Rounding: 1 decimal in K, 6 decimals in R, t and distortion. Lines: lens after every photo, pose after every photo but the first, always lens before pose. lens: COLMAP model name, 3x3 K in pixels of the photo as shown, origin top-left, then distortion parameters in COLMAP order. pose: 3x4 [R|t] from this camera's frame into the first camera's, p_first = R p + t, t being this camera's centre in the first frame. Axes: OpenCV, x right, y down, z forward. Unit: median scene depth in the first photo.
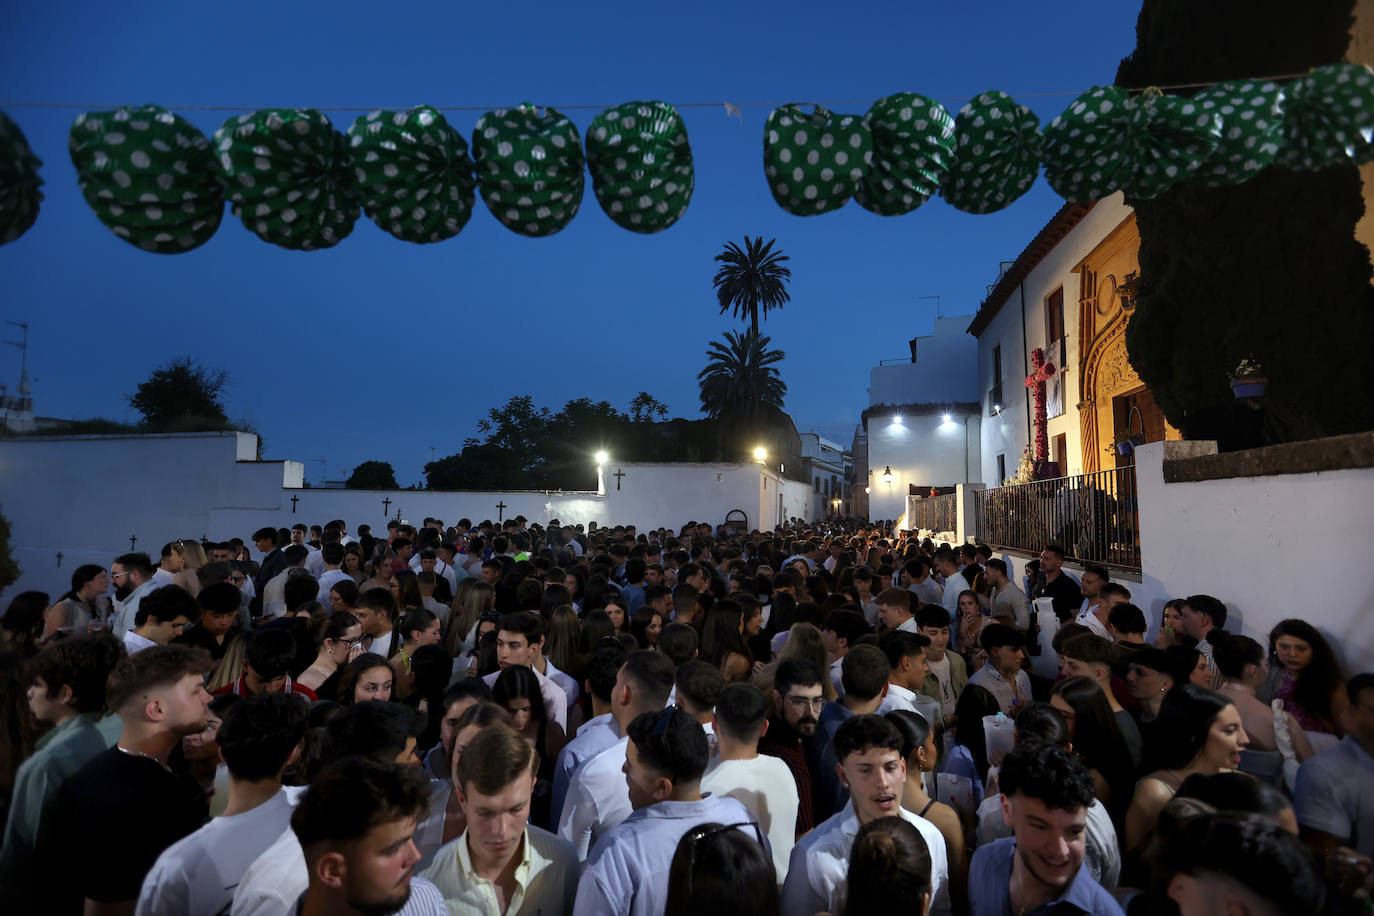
lens RADIAL K [[644.9, 0, 687.0], [0, 644.9, 458.0], [0, 0, 1]] dist [-0.052671, 0.022800]
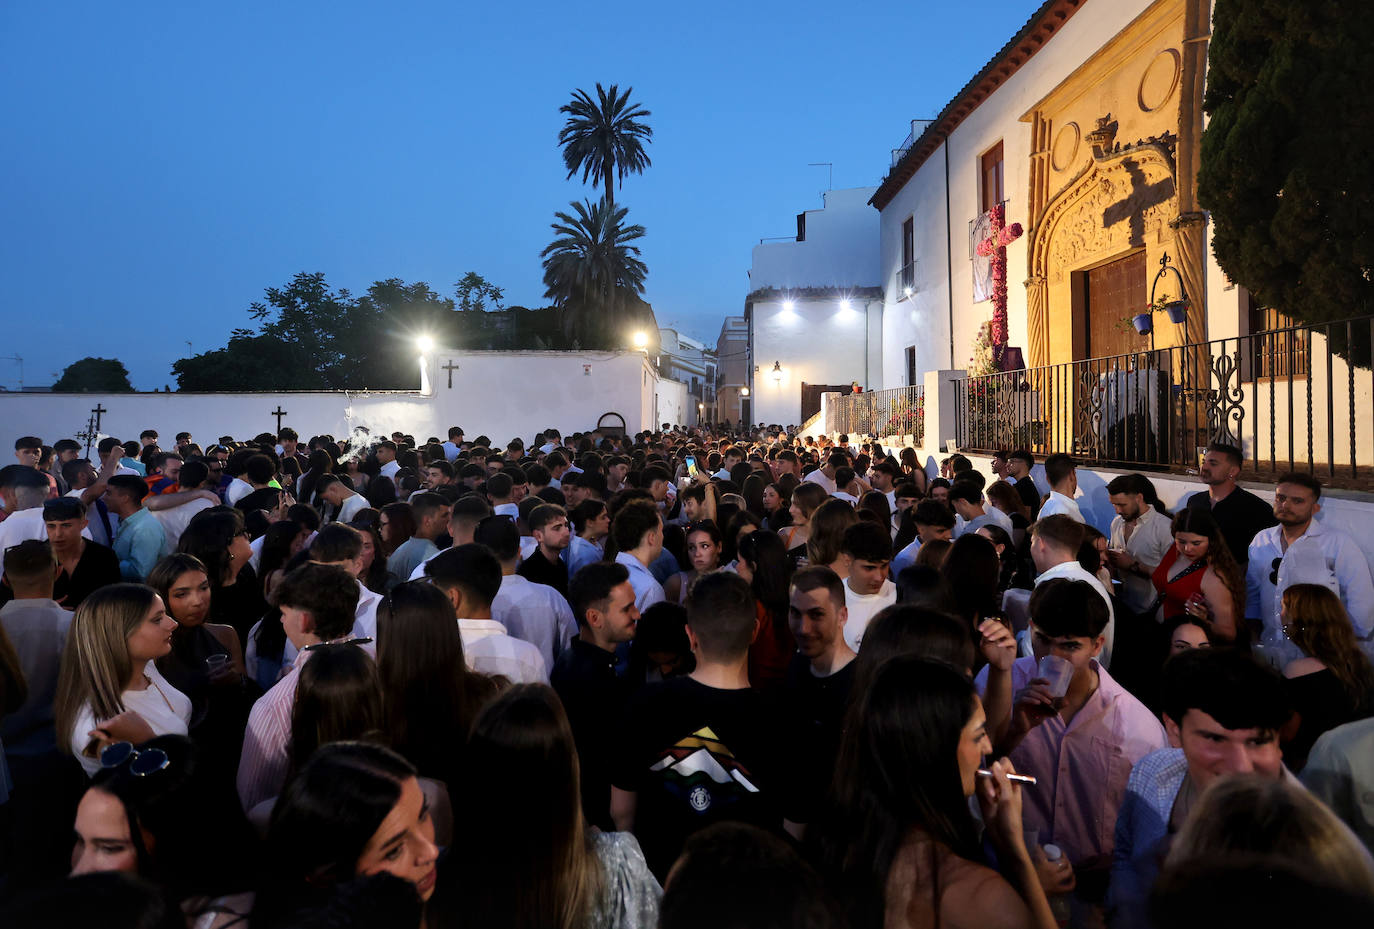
lens RADIAL K [[732.3, 0, 676.6], [0, 732.3, 421.6], [0, 0, 1]] dist [-0.050256, 0.000085]
pose [[0.978244, -0.016077, 0.206836, -0.010723], [-0.001640, 0.996362, 0.085204, 0.006670], [-0.207453, -0.083690, 0.974659, 0.055560]]
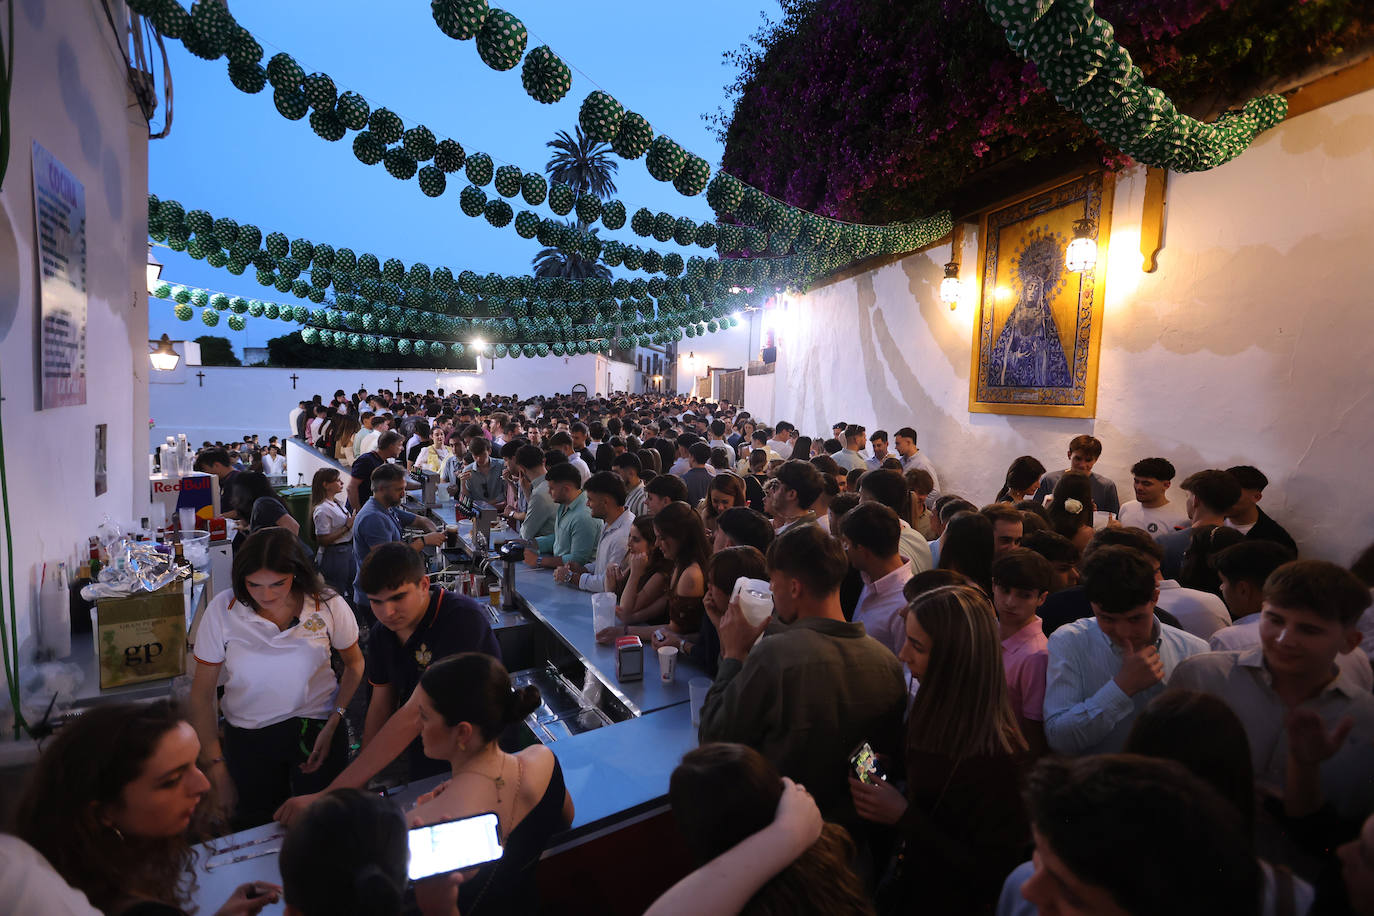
lens RADIAL K [[644.9, 0, 687.0], [0, 644.9, 458.0], [0, 0, 1]] dist [-0.052671, 0.022800]
pose [[0.963762, -0.023609, 0.265715, -0.030586], [-0.027656, 0.981866, 0.187549, -0.013219], [-0.265325, -0.188101, 0.945632, -0.177650]]
